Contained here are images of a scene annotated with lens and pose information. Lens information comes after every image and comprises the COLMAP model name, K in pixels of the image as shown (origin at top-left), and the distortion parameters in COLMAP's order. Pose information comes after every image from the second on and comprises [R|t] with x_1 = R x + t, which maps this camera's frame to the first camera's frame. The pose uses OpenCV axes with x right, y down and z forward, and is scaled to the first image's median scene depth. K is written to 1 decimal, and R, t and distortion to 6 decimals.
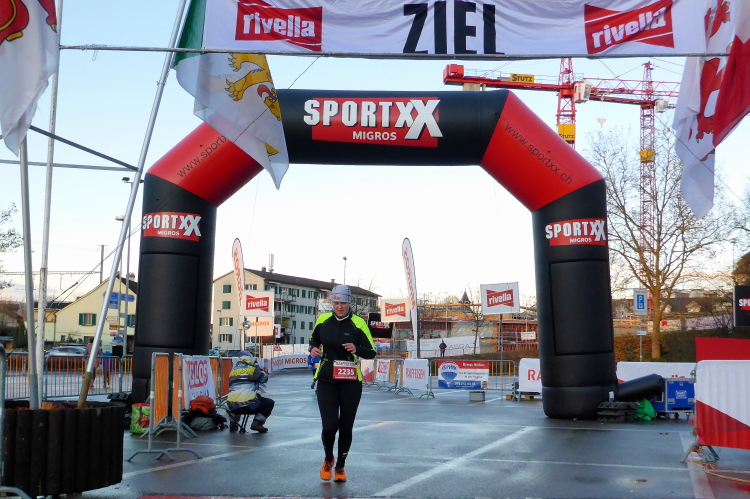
lens RADIAL K [[688.3, 0, 375.0], [0, 688.3, 249.5], [0, 0, 1]] dist [-0.003076, -0.002974]
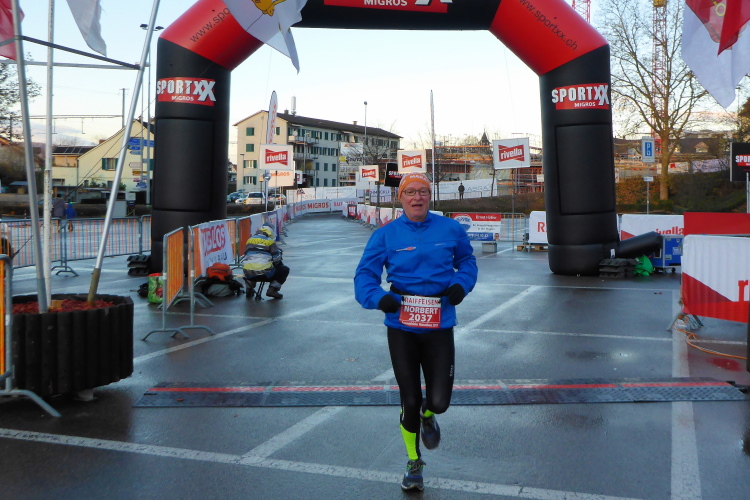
lens RADIAL K [[642.7, 0, 375.0], [0, 642.7, 250.0], [0, 0, 1]] dist [0.003188, -0.014648]
pose [[0.999086, -0.010745, 0.041377, -0.060902], [0.008256, 0.998172, 0.059866, 0.147199], [-0.041945, -0.059469, 0.997349, 0.034153]]
